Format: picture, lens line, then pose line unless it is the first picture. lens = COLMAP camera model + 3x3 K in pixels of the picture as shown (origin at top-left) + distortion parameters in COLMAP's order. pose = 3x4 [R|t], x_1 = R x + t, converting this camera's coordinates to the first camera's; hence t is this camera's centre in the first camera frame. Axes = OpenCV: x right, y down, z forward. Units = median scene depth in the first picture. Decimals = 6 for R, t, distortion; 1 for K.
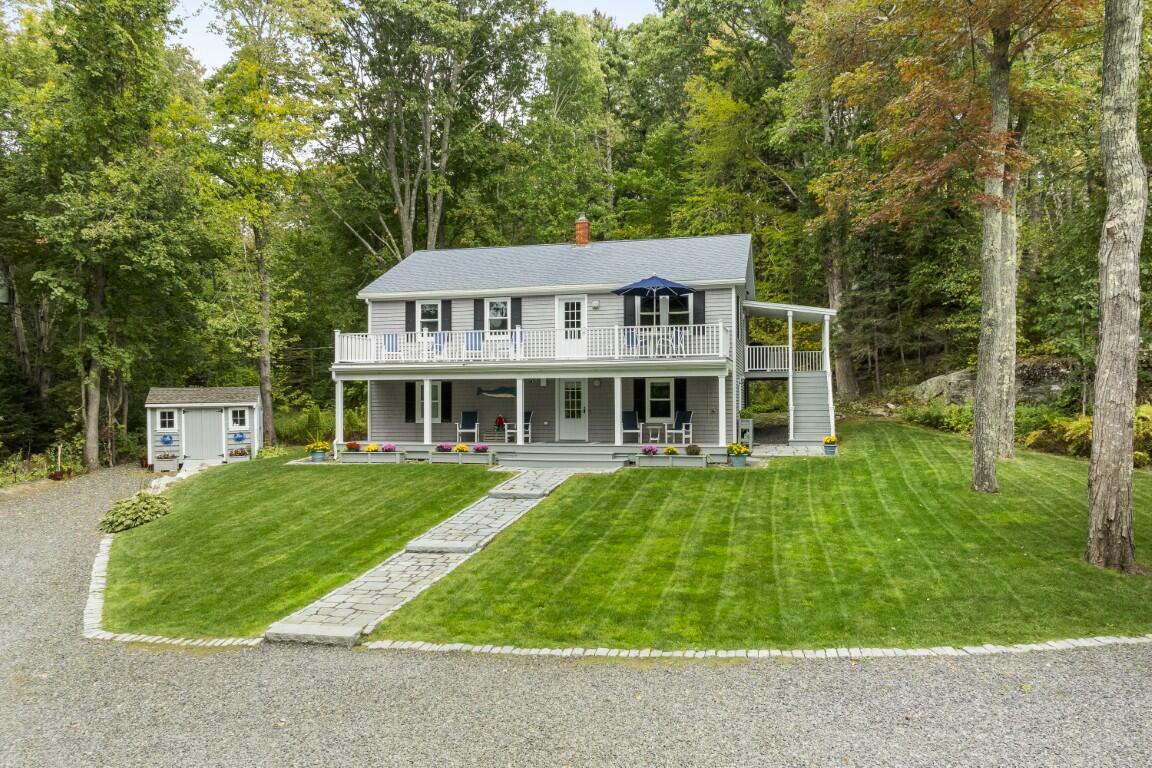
lens RADIAL K [[822.2, 0, 594.0], [0, 822.2, 386.0], [0, 0, 1]] dist [-0.000125, -0.000908]
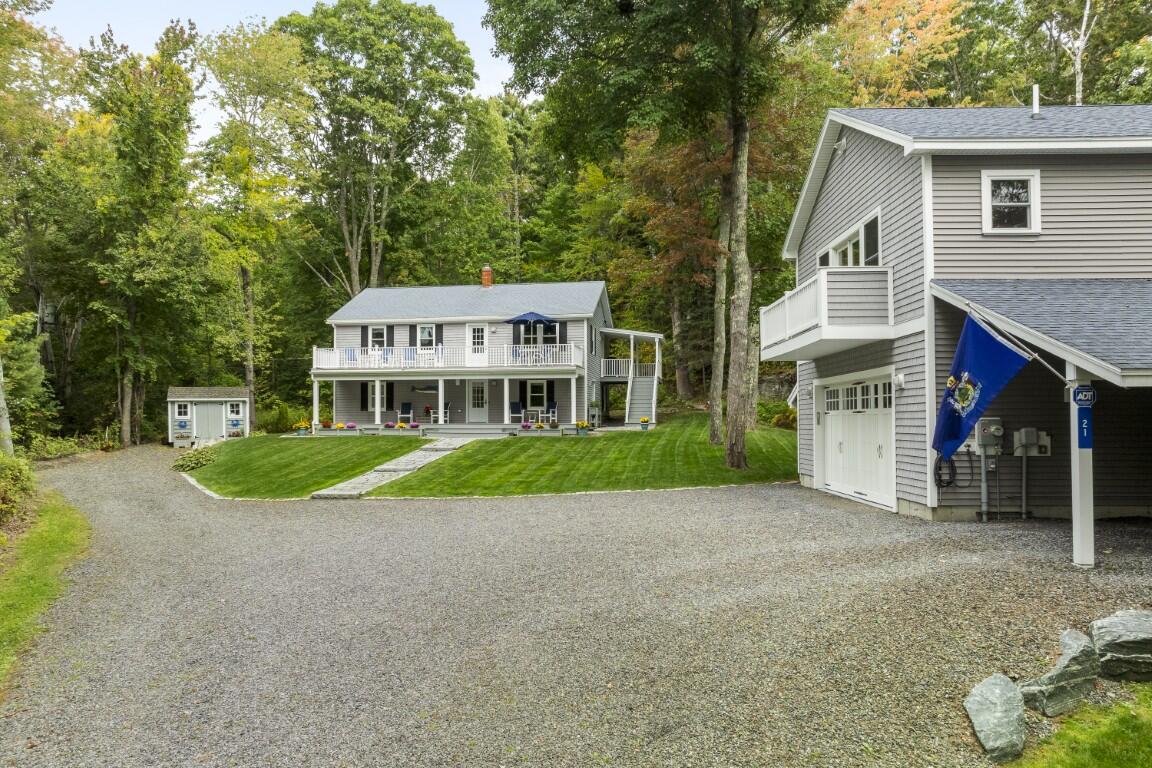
lens RADIAL K [[789.9, 0, 572.8], [0, 789.9, 407.1], [0, 0, 1]] dist [-0.005049, -0.001033]
pose [[0.997645, 0.003169, 0.068516, 0.045563], [-0.003740, 0.999959, 0.008217, 0.026047], [-0.068487, -0.008454, 0.997616, -0.404945]]
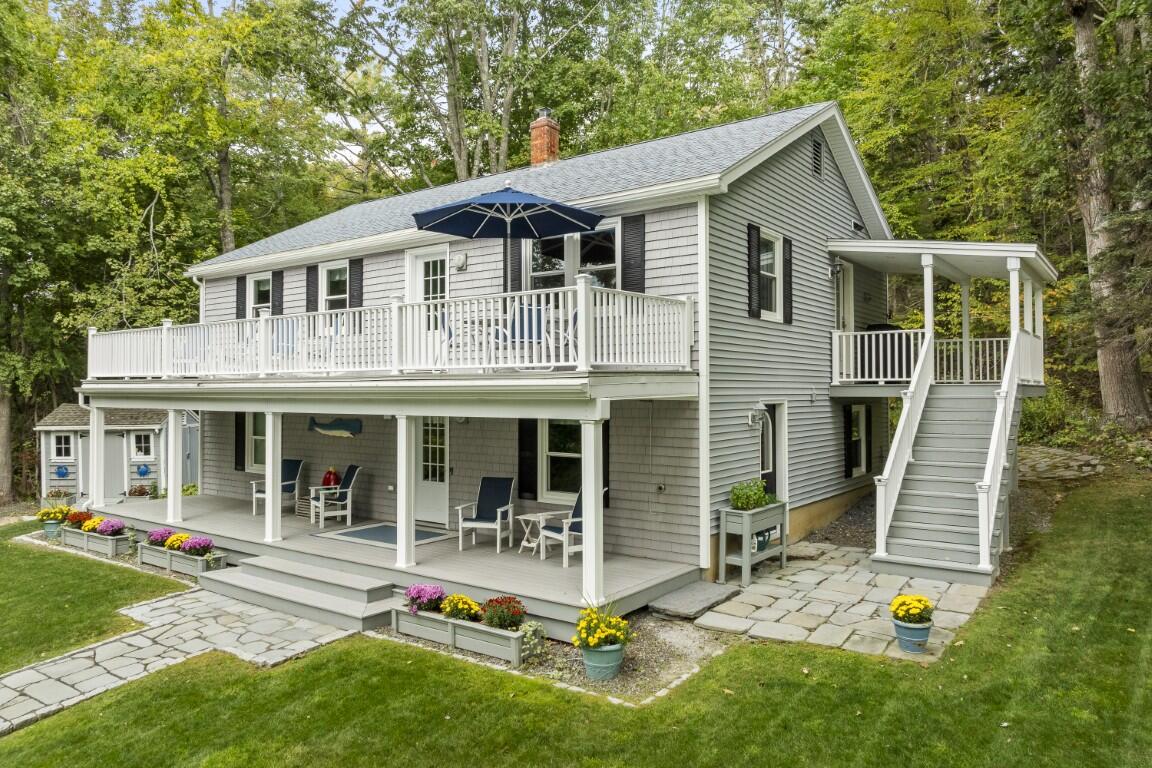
lens RADIAL K [[790.3, 0, 576.0], [0, 790.3, 384.0], [0, 0, 1]] dist [-0.001093, -0.000792]
pose [[0.921979, -0.000689, -0.387239, 0.250703], [0.007599, 0.999838, 0.016315, -0.029941], [0.387165, -0.017985, 0.921835, 0.562257]]
